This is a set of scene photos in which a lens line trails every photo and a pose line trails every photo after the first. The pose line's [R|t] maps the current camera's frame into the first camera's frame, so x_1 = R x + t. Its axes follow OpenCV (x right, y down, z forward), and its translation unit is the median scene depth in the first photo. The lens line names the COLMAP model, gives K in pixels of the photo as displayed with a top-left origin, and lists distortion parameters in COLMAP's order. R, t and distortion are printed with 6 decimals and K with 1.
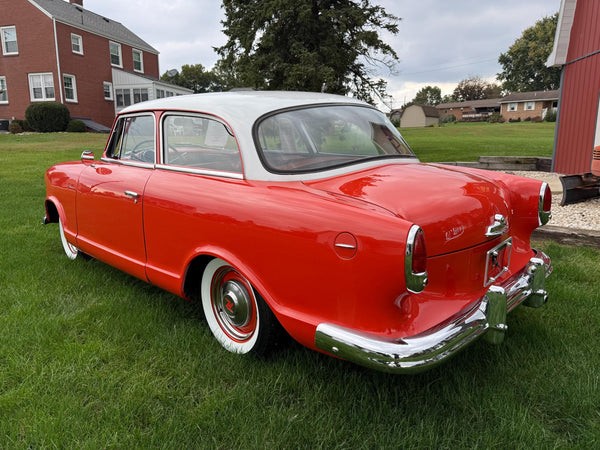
lens RADIAL K [[424.3, 0, 298.5], [0, 424.3, 230.1], [0, 0, 1]] dist [0.049397, -0.060690]
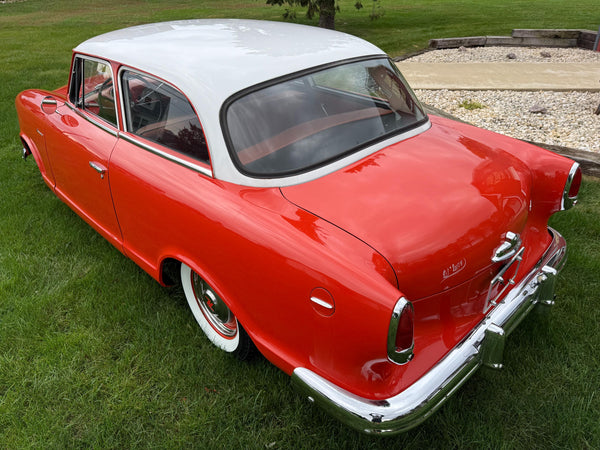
lens RADIAL K [[428.8, 0, 295.6], [0, 428.8, 229.8], [0, 0, 1]] dist [0.026800, -0.034143]
pose [[0.999260, -0.004142, -0.038231, 0.062228], [0.015080, 0.956758, 0.290494, -0.243680], [0.035375, -0.290856, 0.956113, 0.142167]]
